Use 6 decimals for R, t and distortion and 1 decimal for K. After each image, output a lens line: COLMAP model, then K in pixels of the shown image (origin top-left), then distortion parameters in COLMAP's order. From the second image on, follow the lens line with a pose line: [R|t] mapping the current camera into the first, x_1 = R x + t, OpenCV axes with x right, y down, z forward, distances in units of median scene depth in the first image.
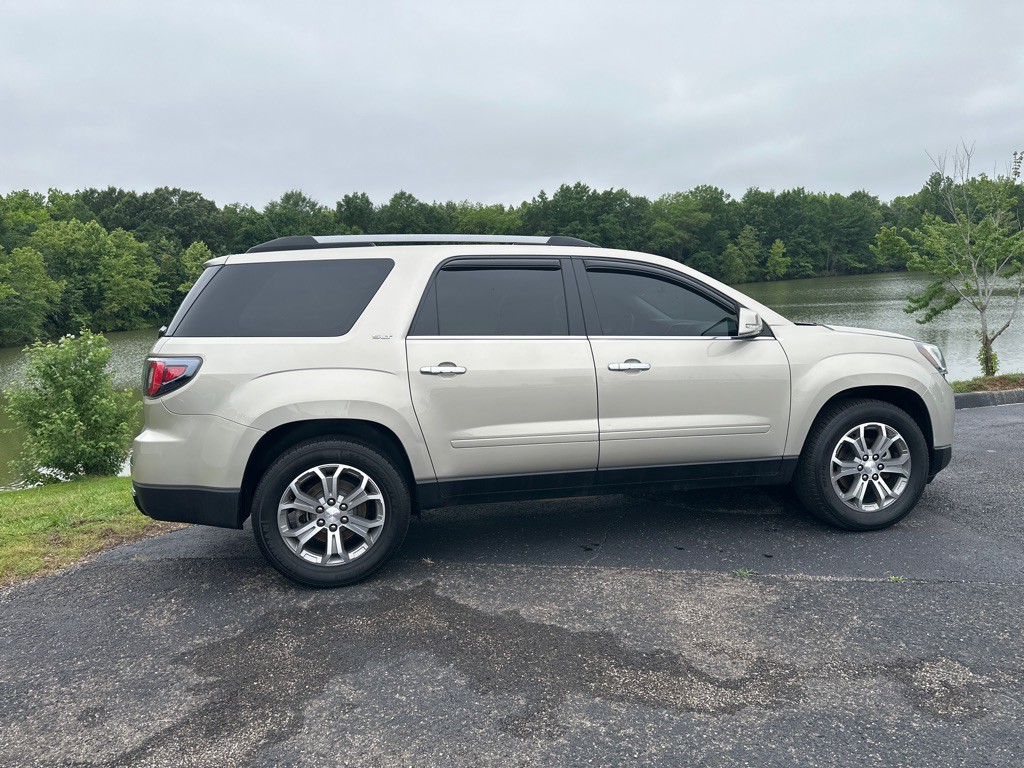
lens RADIAL K [[726.3, 0, 514.9], [0, 726.3, 379.4], [0, 0, 1]] dist [0.048447, -0.058471]
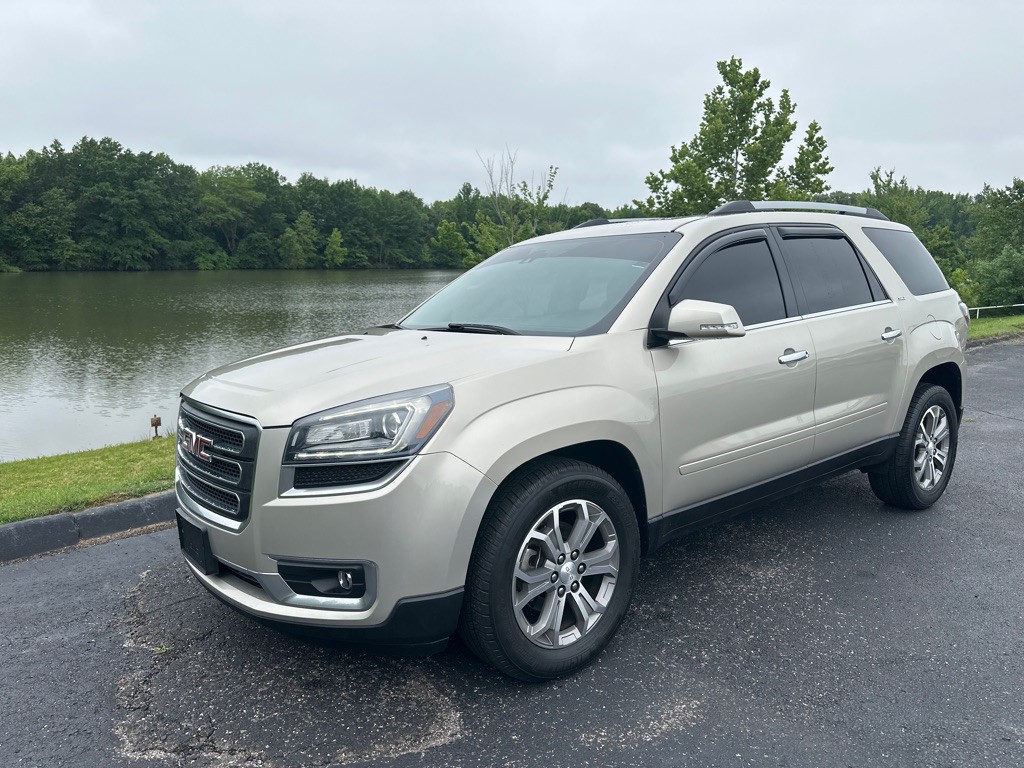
lens RADIAL K [[726.3, 0, 516.2], [0, 726.3, 390.0], [0, 0, 1]] dist [0.048447, -0.058471]
pose [[0.832704, -0.030376, 0.552884, 0.059330], [0.012167, 0.999257, 0.036576, -0.026602], [-0.553584, -0.023730, 0.832455, 0.258658]]
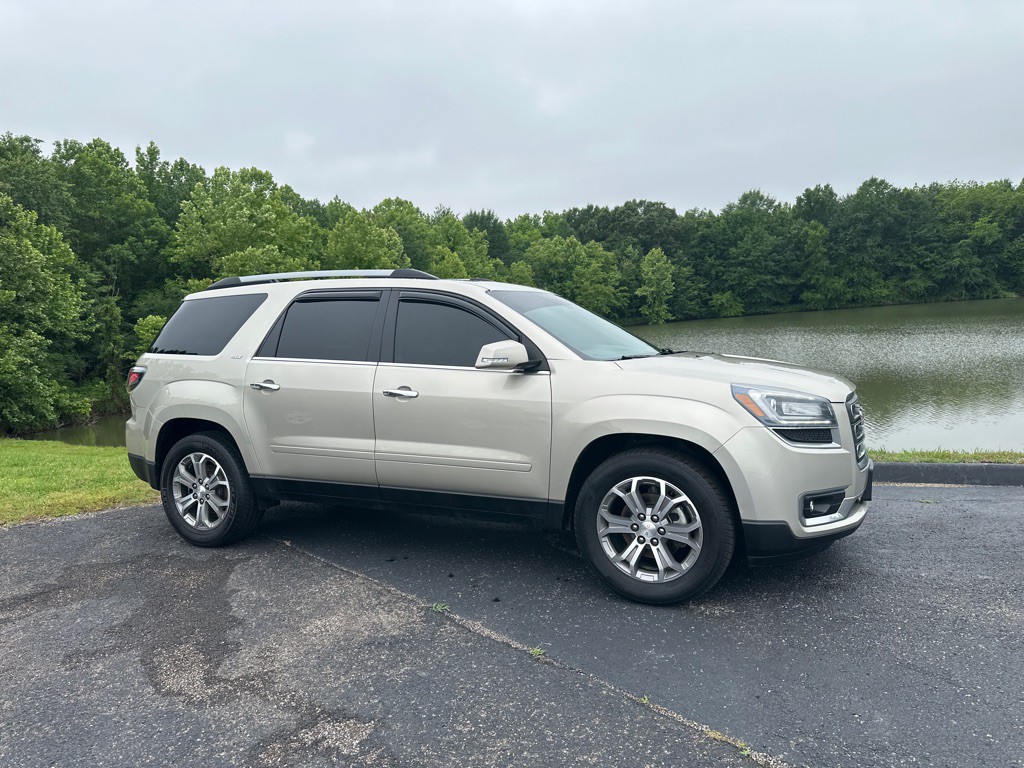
lens RADIAL K [[726.3, 0, 509.6], [0, 726.3, 388.4], [0, 0, 1]] dist [0.048447, -0.058471]
pose [[0.809105, 0.059604, -0.584633, 0.413468], [-0.052488, 0.998197, 0.029126, -0.028935], [0.585315, 0.007120, 0.810775, 0.109789]]
